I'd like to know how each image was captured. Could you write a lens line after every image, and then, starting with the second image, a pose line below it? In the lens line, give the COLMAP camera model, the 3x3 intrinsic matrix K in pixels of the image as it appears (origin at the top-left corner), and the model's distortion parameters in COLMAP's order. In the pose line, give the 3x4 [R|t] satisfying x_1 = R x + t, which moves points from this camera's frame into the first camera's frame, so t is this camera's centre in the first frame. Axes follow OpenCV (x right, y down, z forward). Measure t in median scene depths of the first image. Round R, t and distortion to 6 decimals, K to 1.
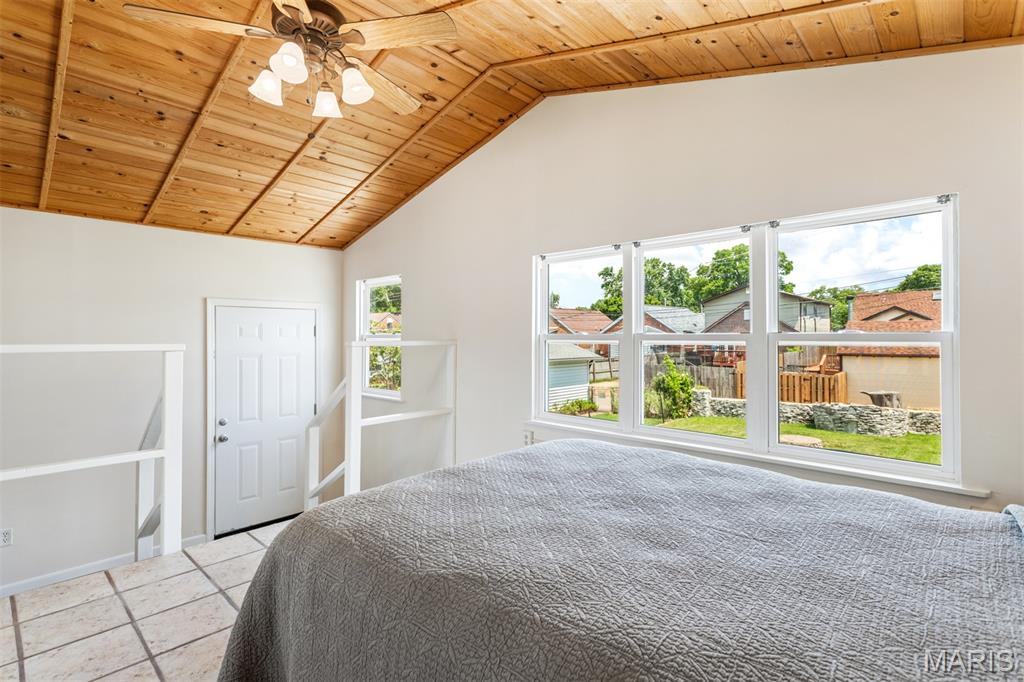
lens RADIAL K [[493.7, 0, 492.8], [0, 493.7, 325.6], [0, 0, 1]] dist [0.002136, -0.001836]
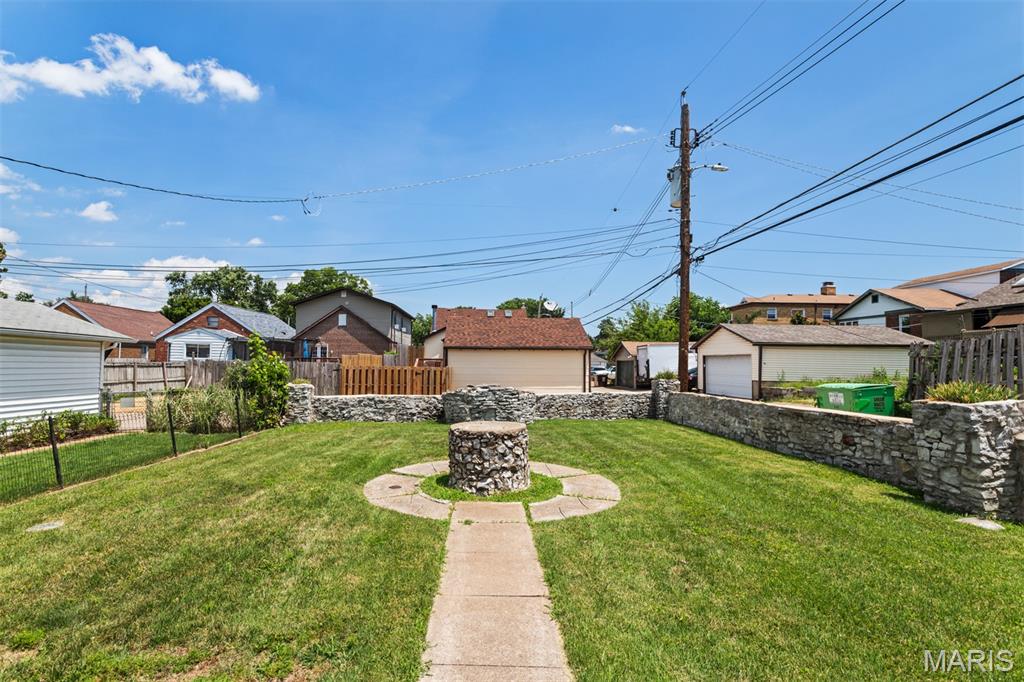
lens RADIAL K [[493.7, 0, 475.6], [0, 493.7, 328.9], [0, 0, 1]] dist [0.002136, -0.001836]
pose [[0.718438, 0.059953, 0.693002, 0.112238], [-0.026380, 0.997910, -0.058983, 0.081837], [-0.695090, 0.024094, 0.718519, 0.323674]]
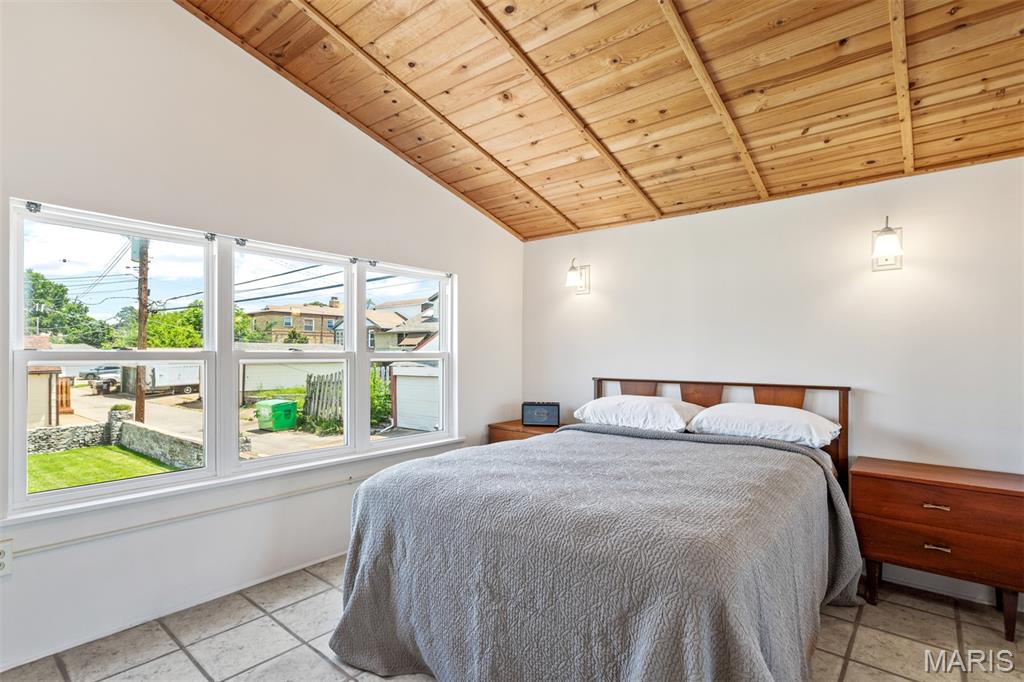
lens RADIAL K [[493.7, 0, 507.7], [0, 493.7, 349.7], [0, 0, 1]] dist [0.002136, -0.001836]
pose [[-0.088550, 0.006964, 0.996047, -0.077184], [-0.024038, 0.999669, -0.009126, 0.001298], [-0.995782, -0.024751, -0.088353, 0.087089]]
